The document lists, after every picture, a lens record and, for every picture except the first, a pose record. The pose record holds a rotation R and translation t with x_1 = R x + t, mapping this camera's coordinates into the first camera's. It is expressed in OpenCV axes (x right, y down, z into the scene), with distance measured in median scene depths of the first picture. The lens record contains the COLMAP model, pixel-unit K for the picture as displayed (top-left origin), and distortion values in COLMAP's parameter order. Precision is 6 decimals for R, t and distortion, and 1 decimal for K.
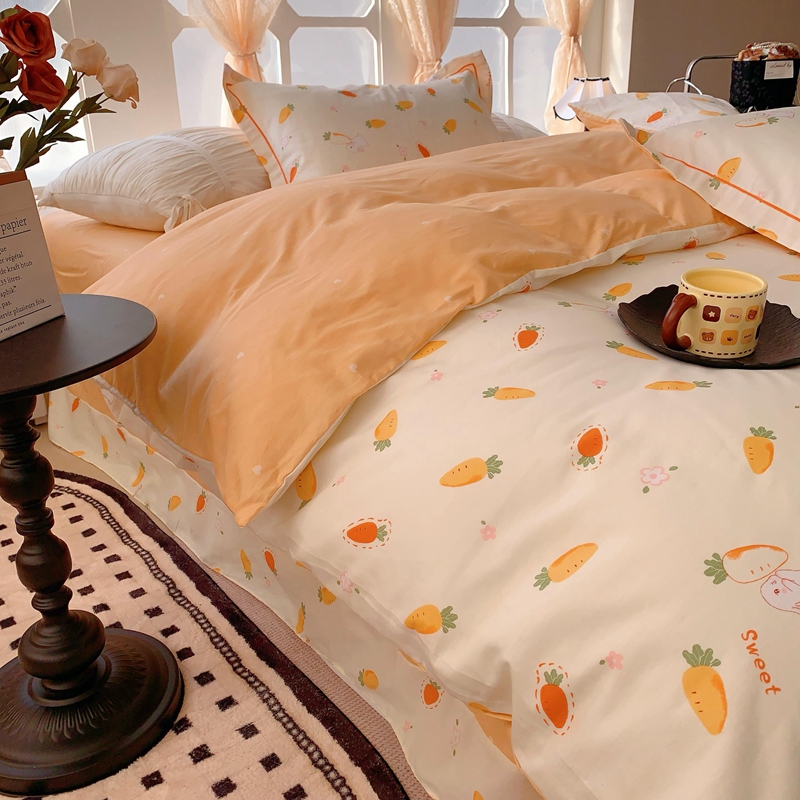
lens RADIAL K [[812.8, 0, 402.3], [0, 812.8, 377.4], [0, 0, 1]] dist [0.070390, -0.140624]
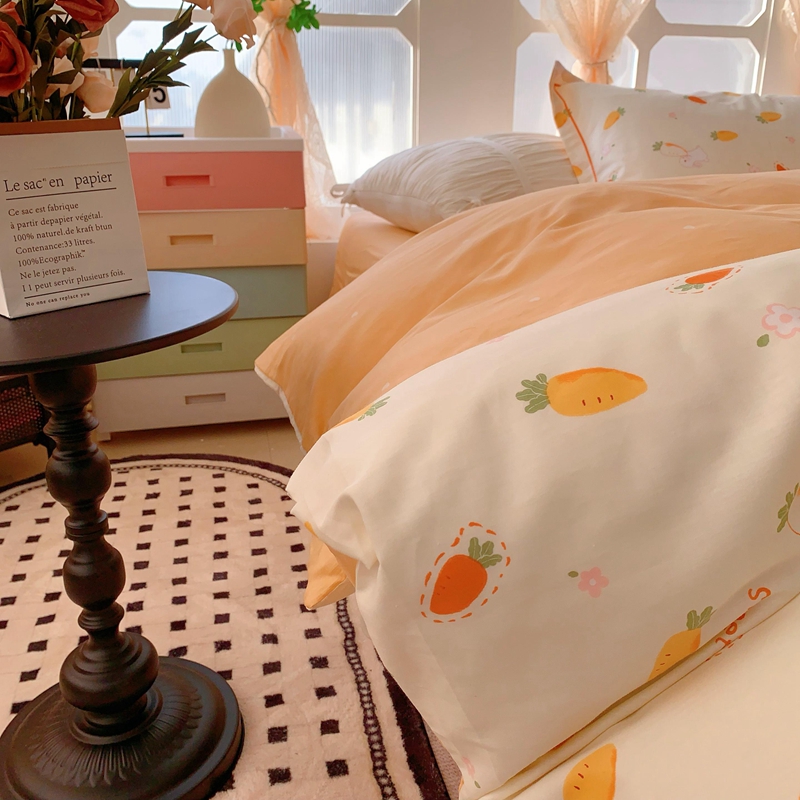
lens RADIAL K [[818.7, 0, 402.4], [0, 818.7, 378.6], [0, 0, 1]] dist [0.045821, -0.094047]
pose [[0.900795, 0.169658, -0.399732, 0.048572], [-0.189107, 0.981912, -0.009400, -0.008736], [0.390906, 0.084059, 0.916584, 0.161166]]
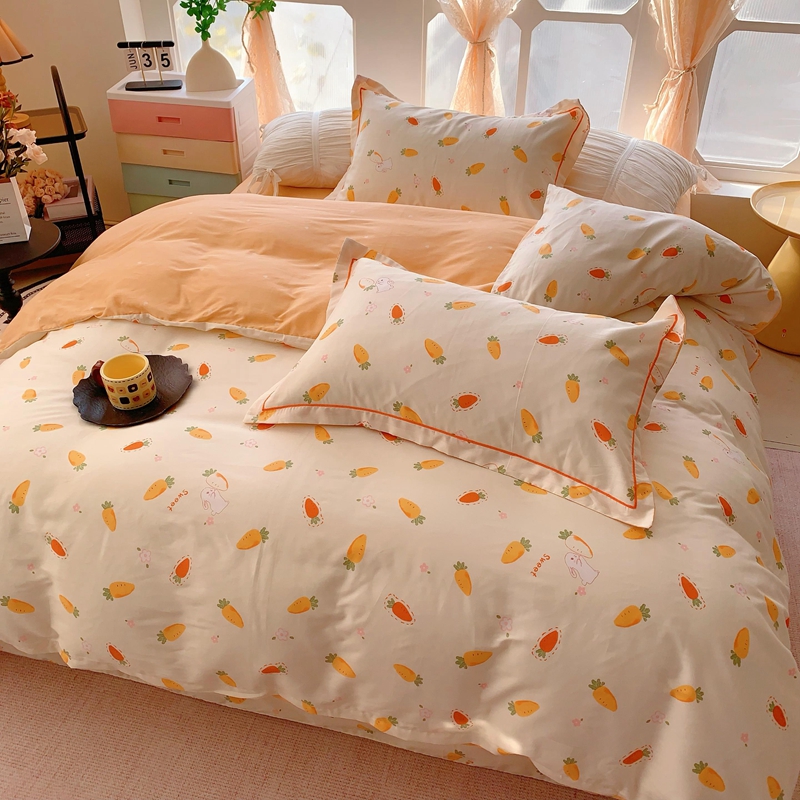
lens RADIAL K [[804.5, 0, 404.2], [0, 804.5, 383.5], [0, 0, 1]] dist [0.113825, -0.242189]
pose [[0.602636, 0.487497, -0.631804, 0.983206], [-0.316196, 0.872786, 0.371838, -0.485634], [0.732700, -0.024309, 0.680118, 0.128611]]
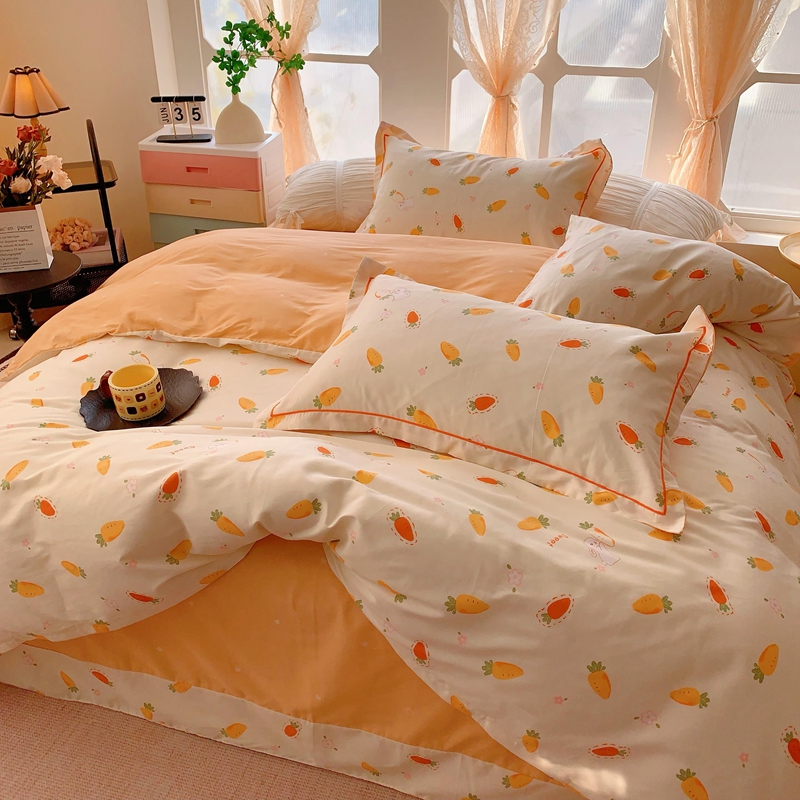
lens RADIAL K [[804.5, 0, 404.2], [0, 804.5, 383.5], [0, 0, 1]] dist [0.113825, -0.242189]
pose [[0.574715, 0.419885, -0.702424, 1.007354], [-0.318549, 0.905423, 0.280598, -0.397786], [0.753810, 0.062493, 0.654114, 0.162840]]
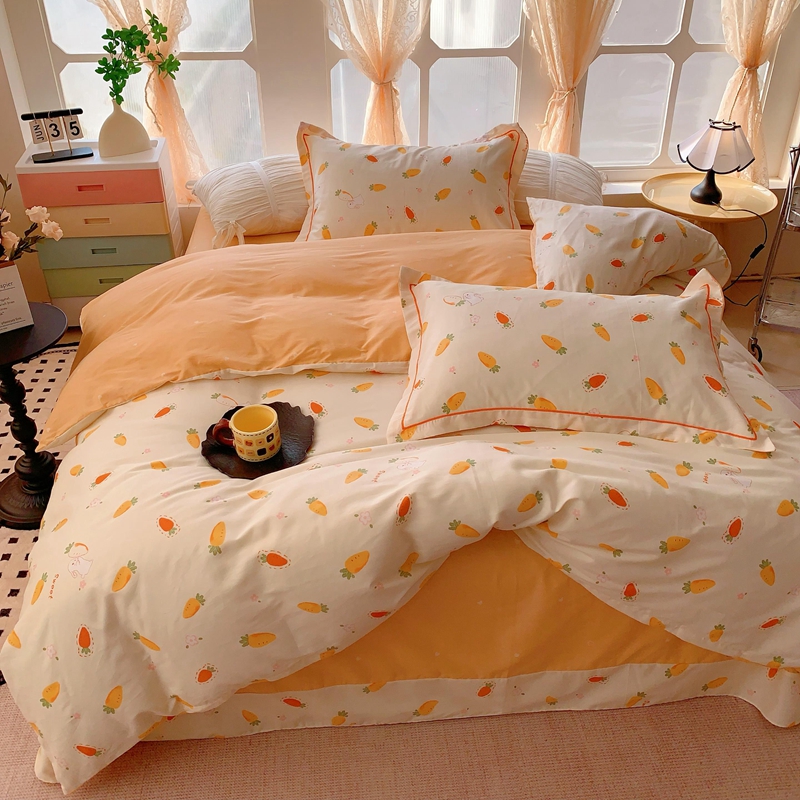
lens RADIAL K [[804.5, 0, 404.2], [0, 804.5, 383.5], [0, 0, 1]] dist [0.113825, -0.242189]
pose [[0.832620, 0.320149, -0.451939, 0.752870], [-0.224117, 0.940968, 0.253674, -0.371351], [0.506474, -0.109927, 0.855219, -0.176745]]
